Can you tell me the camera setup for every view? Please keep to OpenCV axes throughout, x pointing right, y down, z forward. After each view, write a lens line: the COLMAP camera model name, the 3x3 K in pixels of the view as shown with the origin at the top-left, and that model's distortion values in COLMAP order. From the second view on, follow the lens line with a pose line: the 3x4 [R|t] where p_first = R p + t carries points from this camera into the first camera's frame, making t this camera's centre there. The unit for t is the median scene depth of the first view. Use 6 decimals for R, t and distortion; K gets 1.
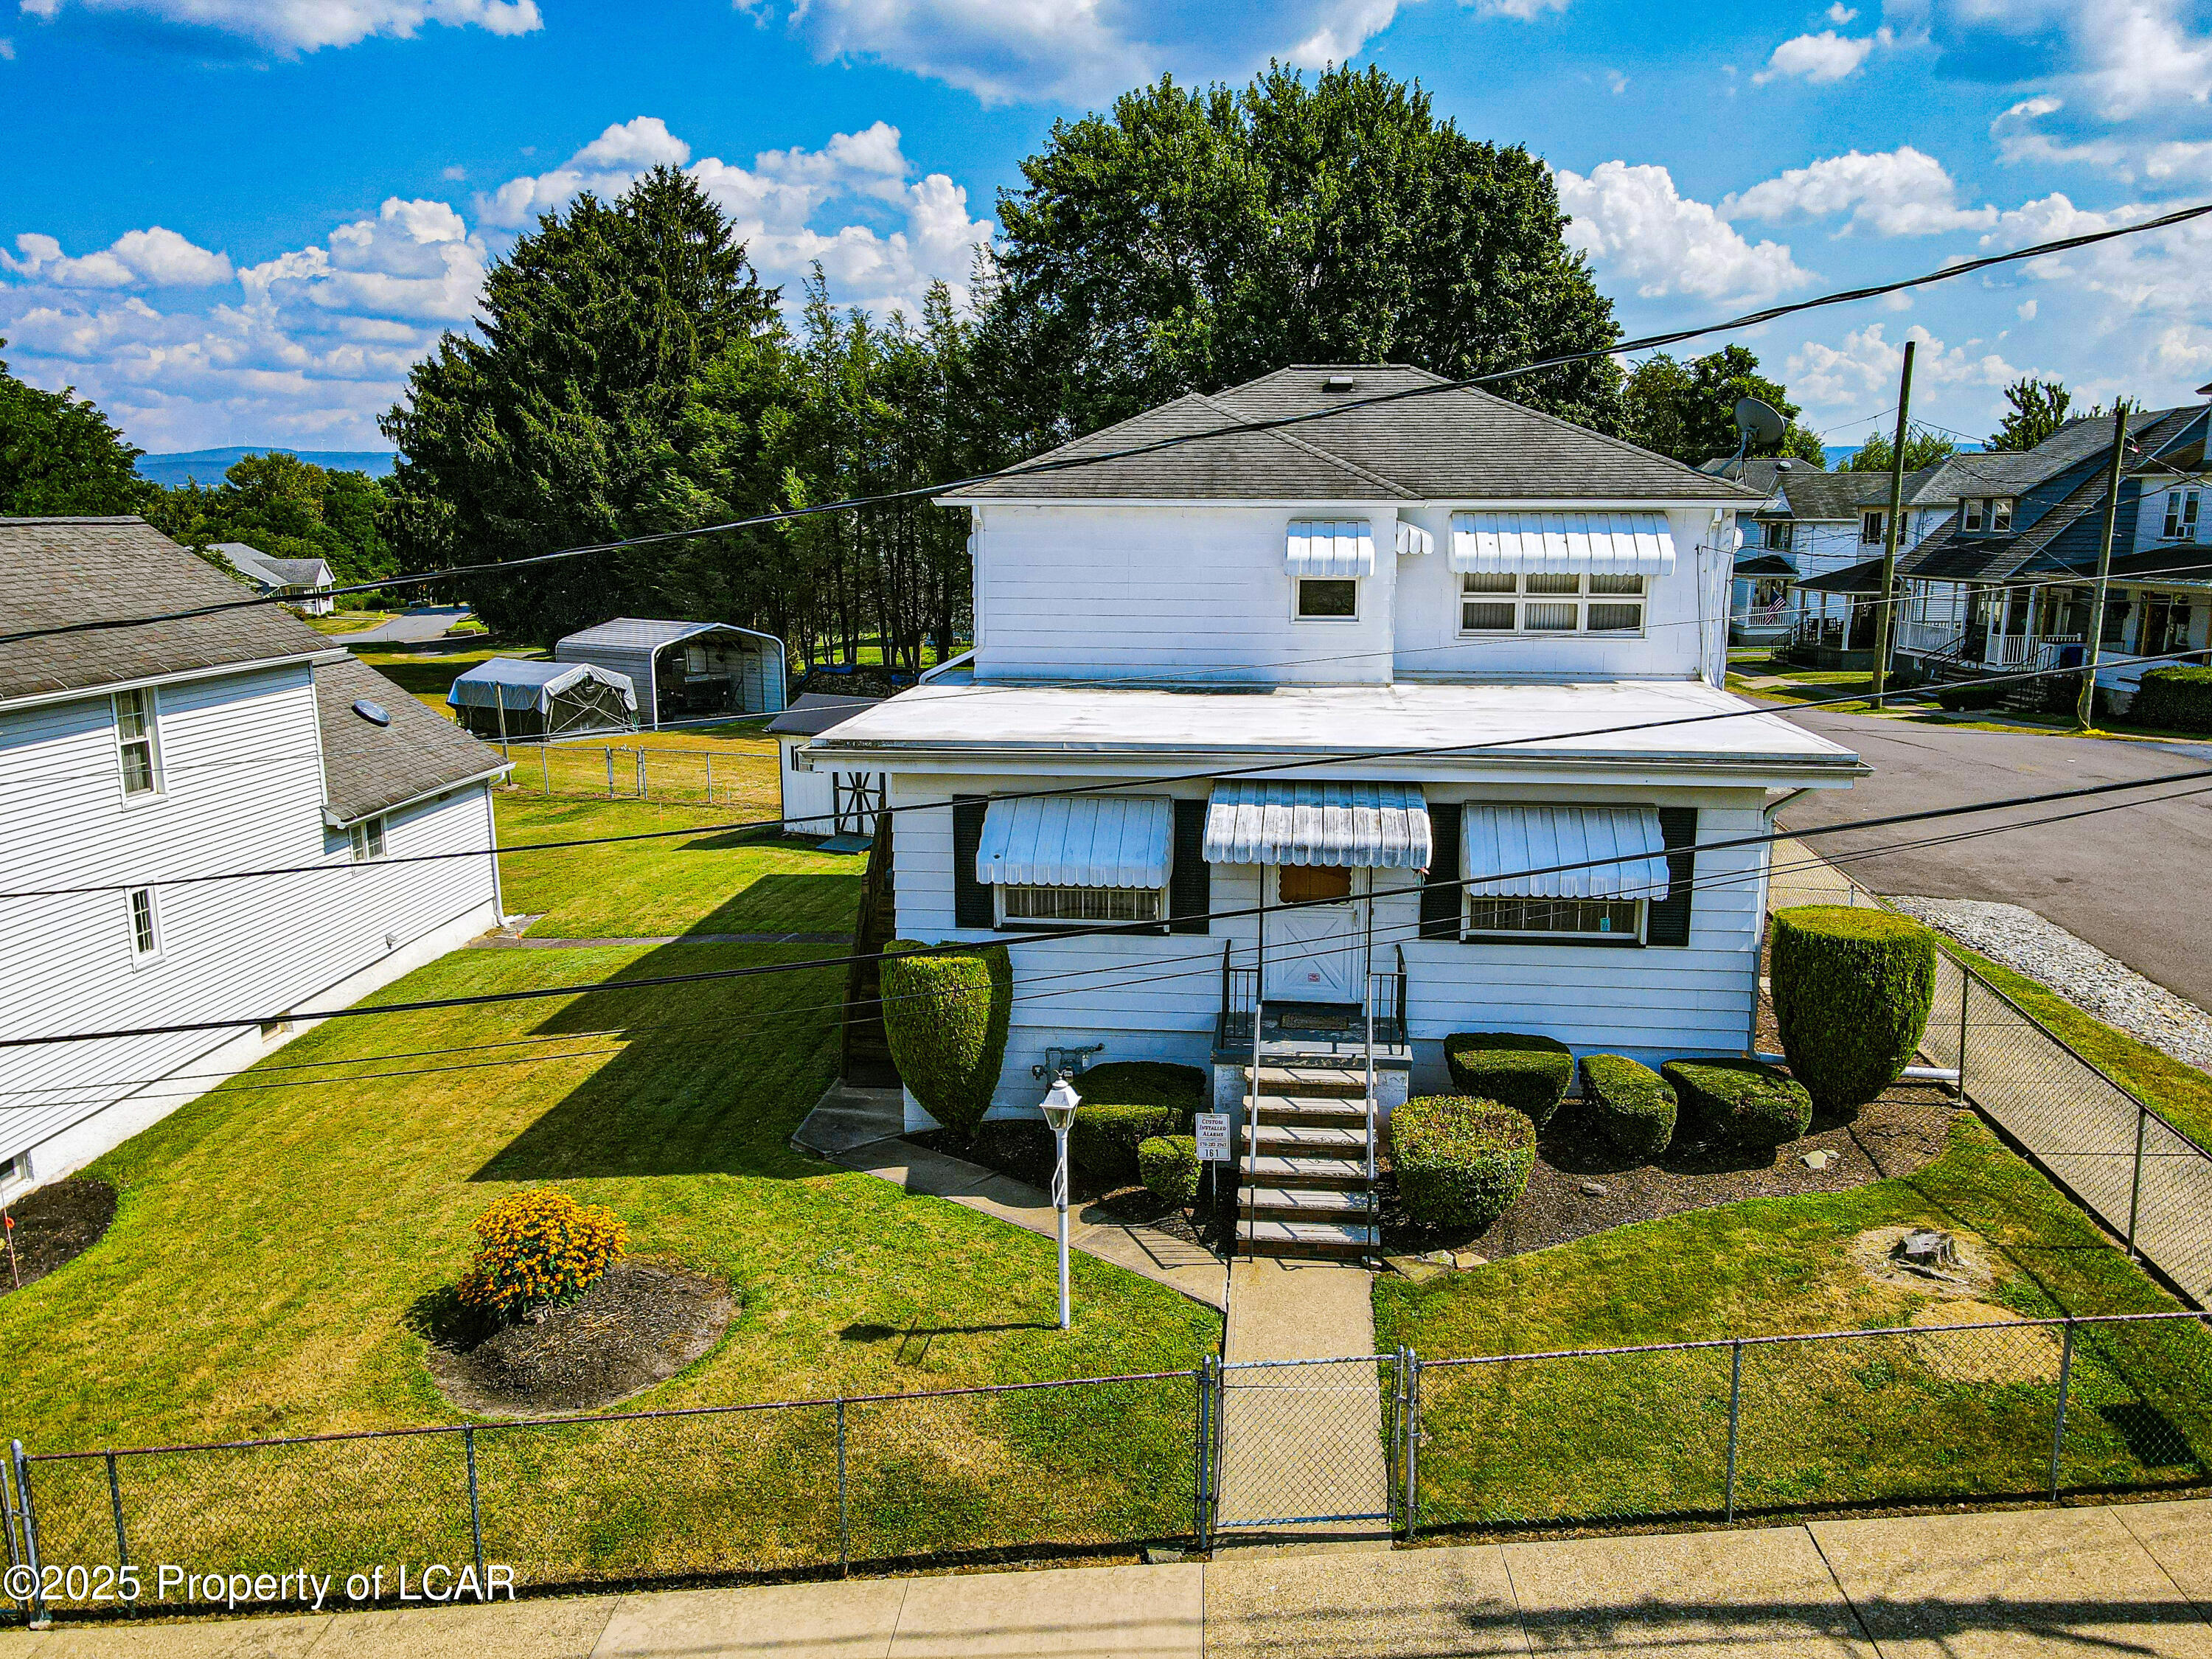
lens RADIAL K [[1608.2, 0, 1107.4], [0, 1608.2, 837.7], [0, 0, 1]] dist [0.012649, 0.007109]
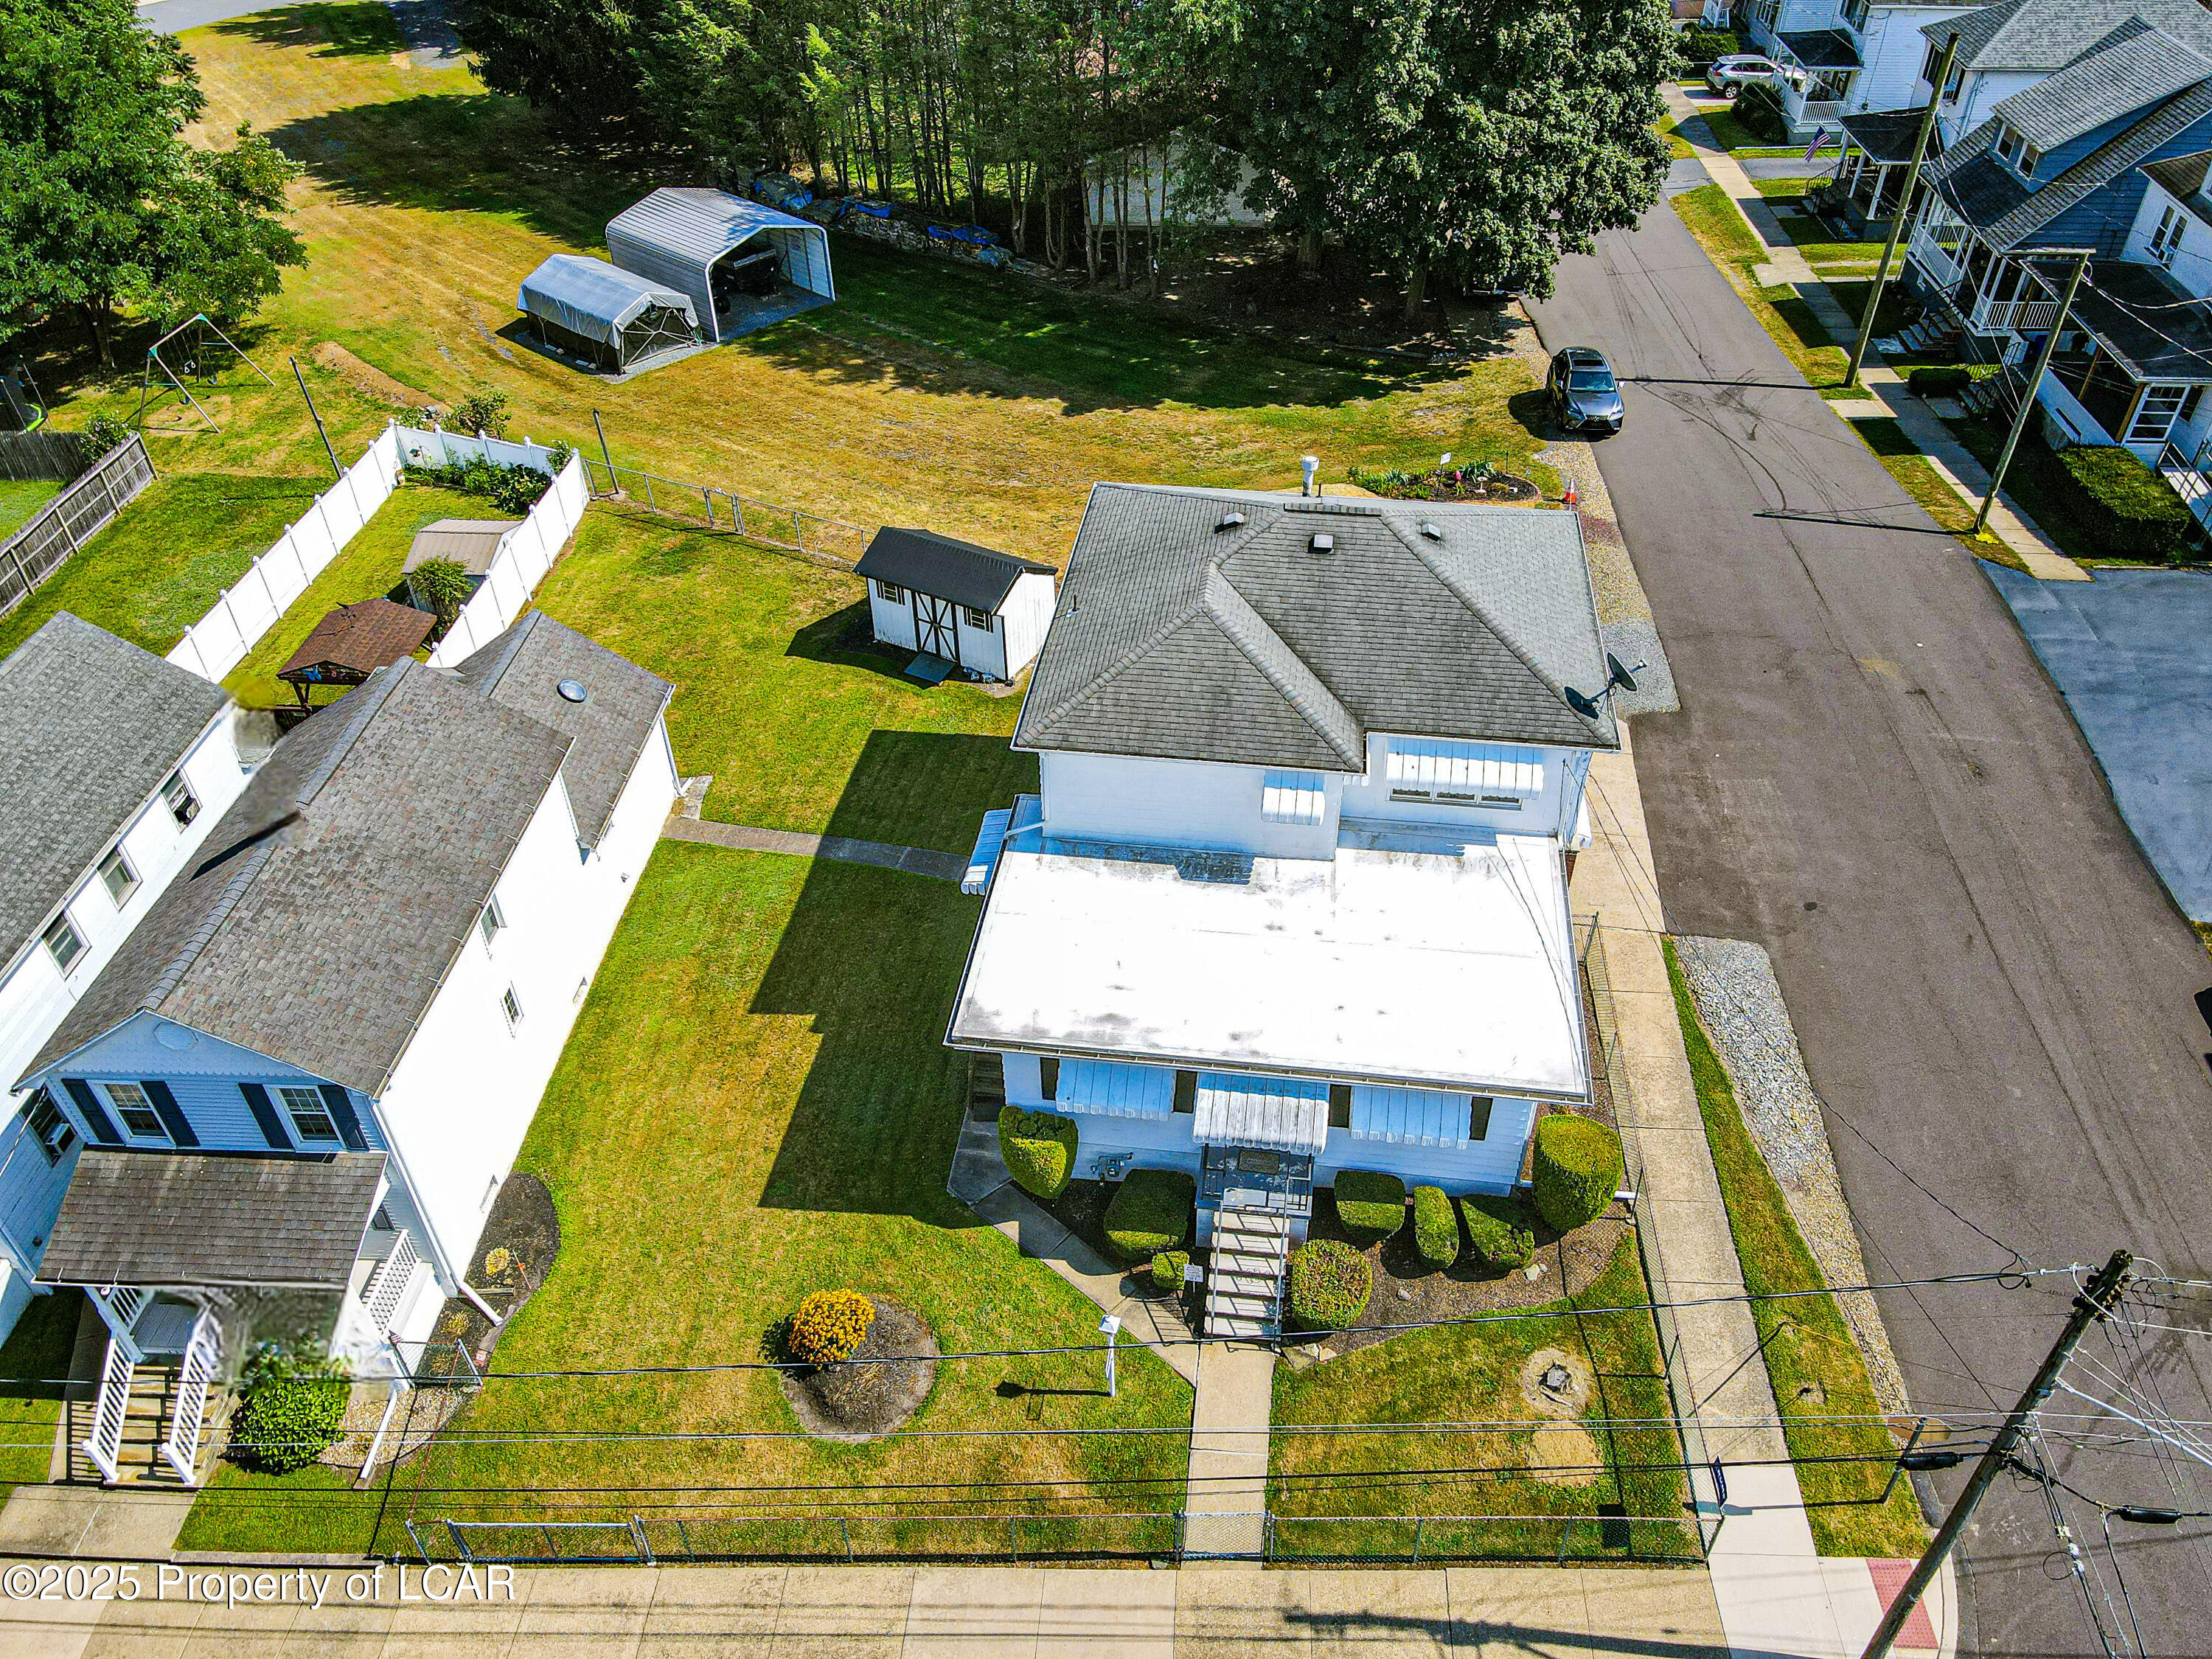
lens RADIAL K [[1616.5, 0, 1106.0], [0, 1616.5, 829.5], [0, 0, 1]] dist [0.009975, 0.000669]
pose [[0.999764, 0.003146, -0.021501, 0.005162], [0.007346, 0.882285, 0.470659, -1.138597], [0.020450, -0.470705, 0.882053, -0.375791]]
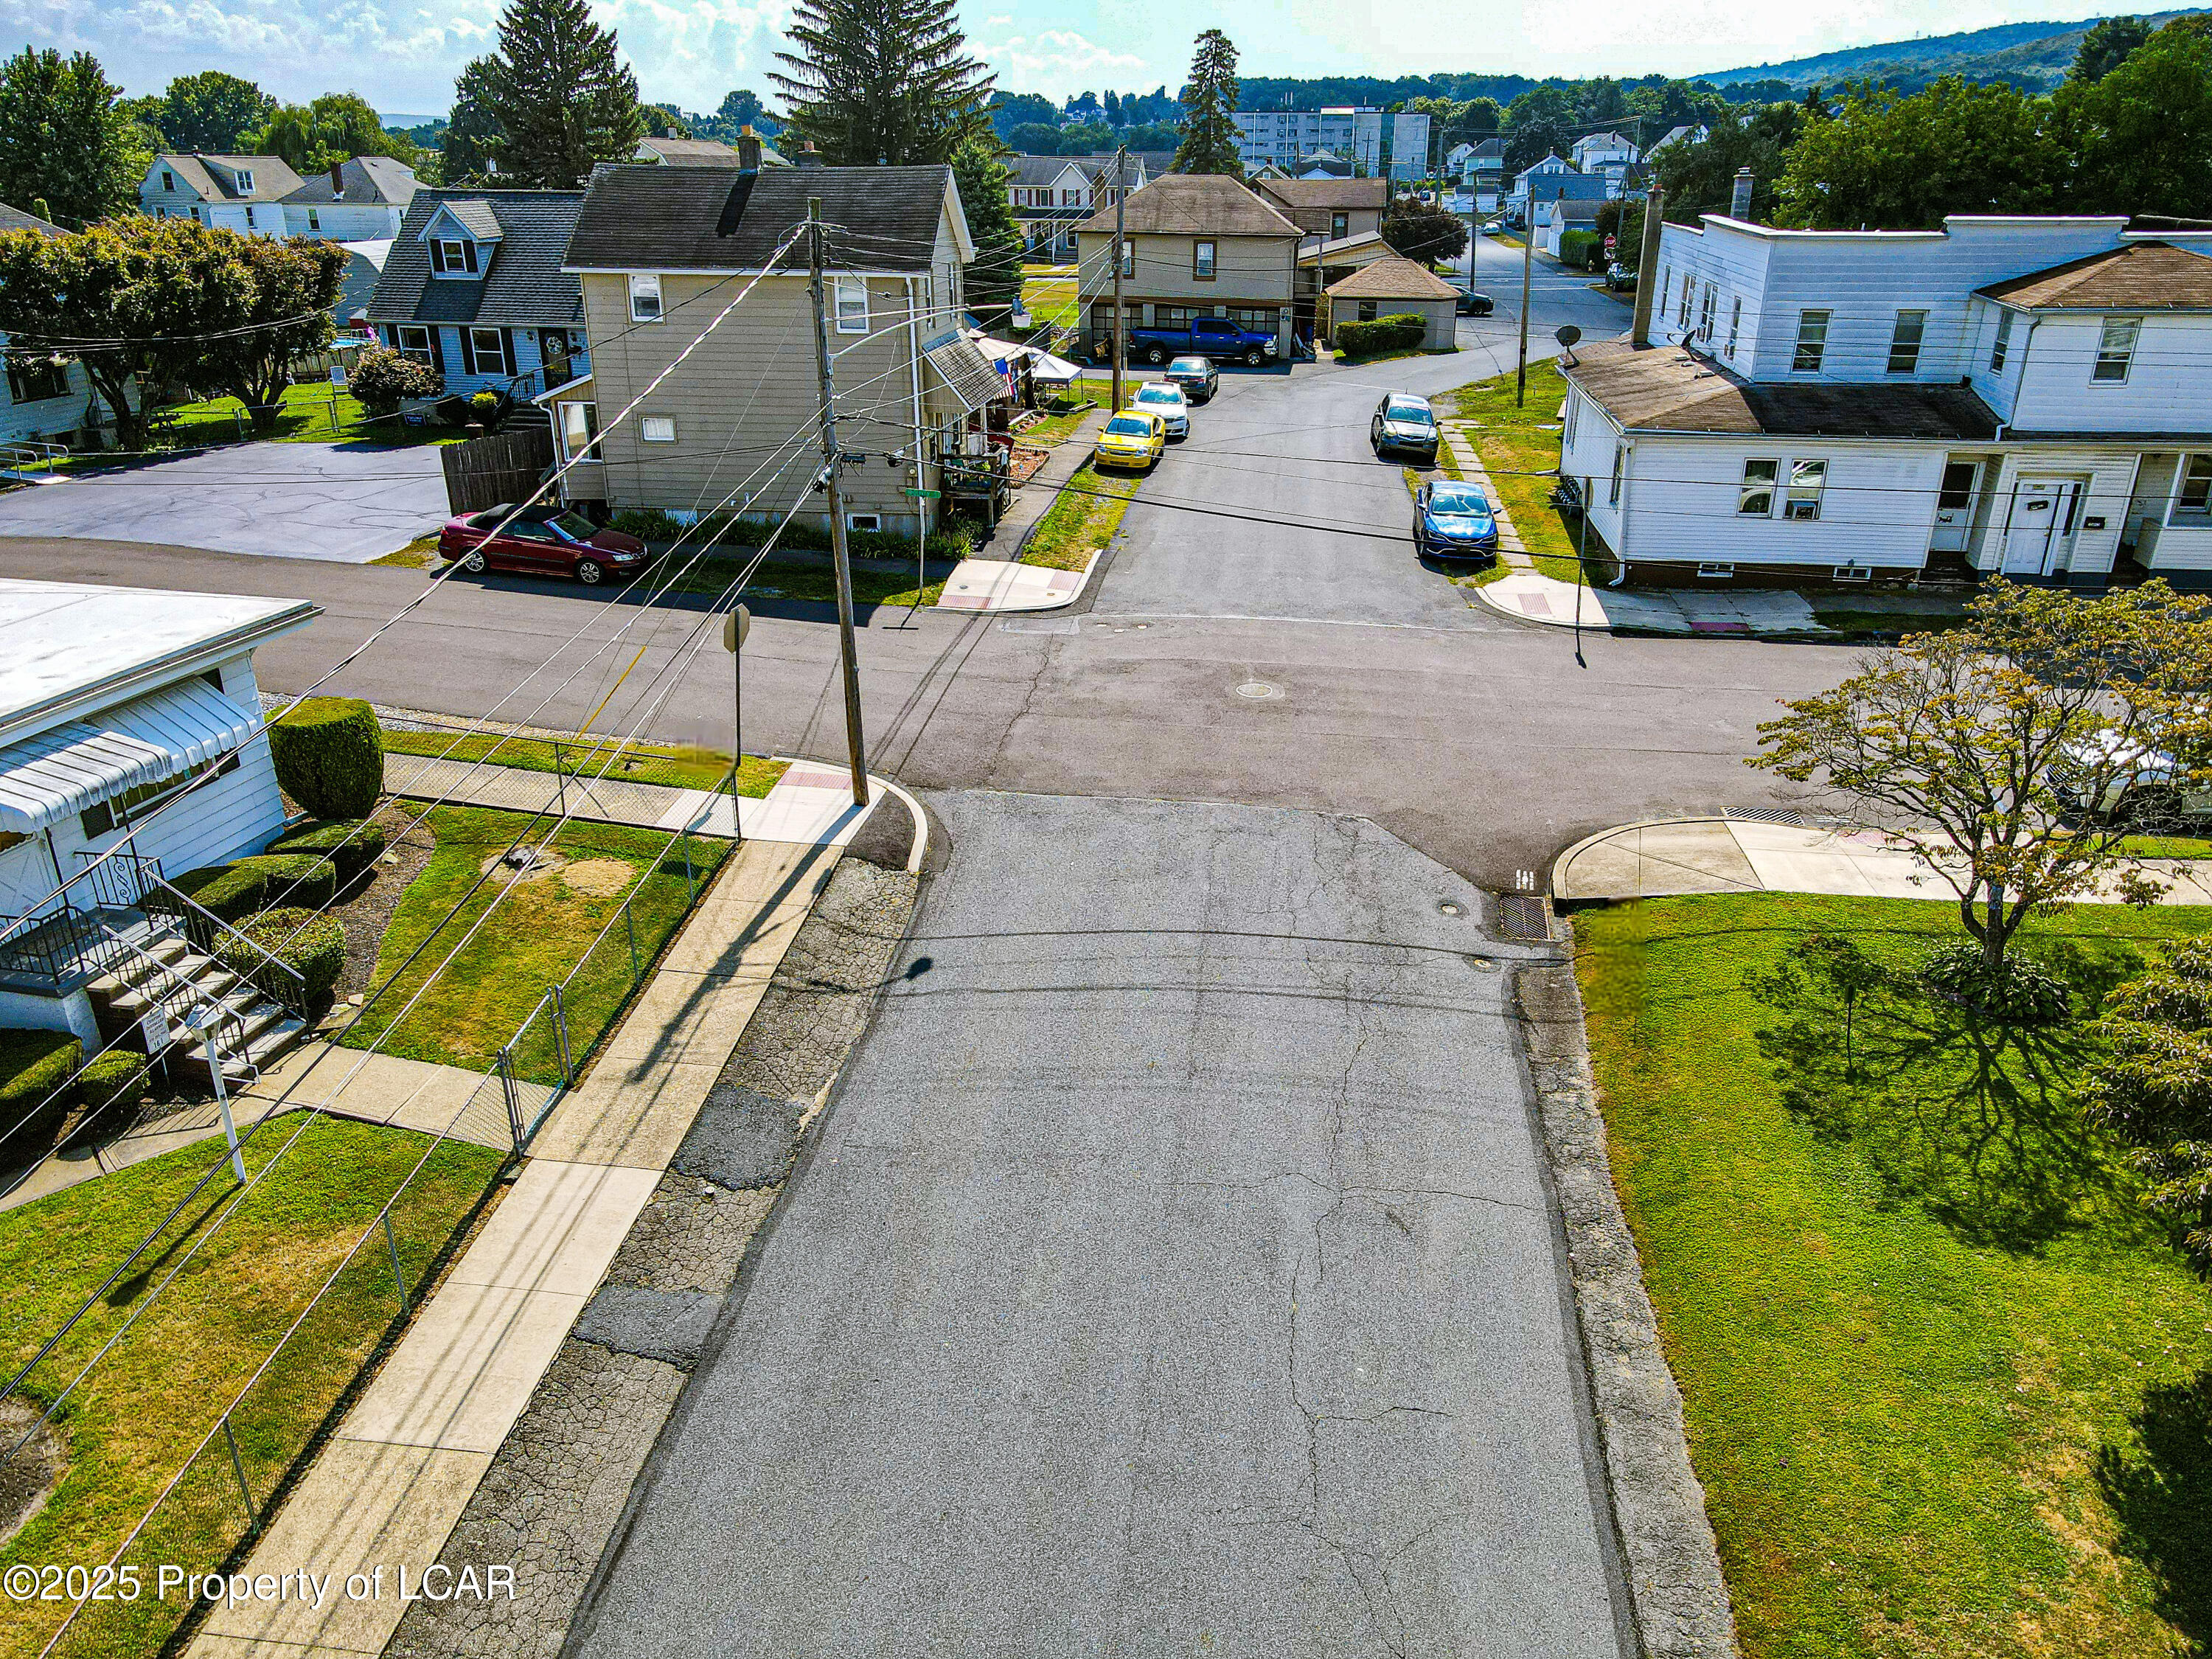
lens RADIAL K [[1666.5, 0, 1106.0], [0, 1666.5, 829.5], [0, 0, 1]] dist [0.004698, 0.002519]
pose [[0.097592, -0.378443, 0.920466, -1.013965], [0.200100, 0.913455, 0.354345, -0.271131], [-0.974903, 0.149604, 0.164872, 0.057125]]
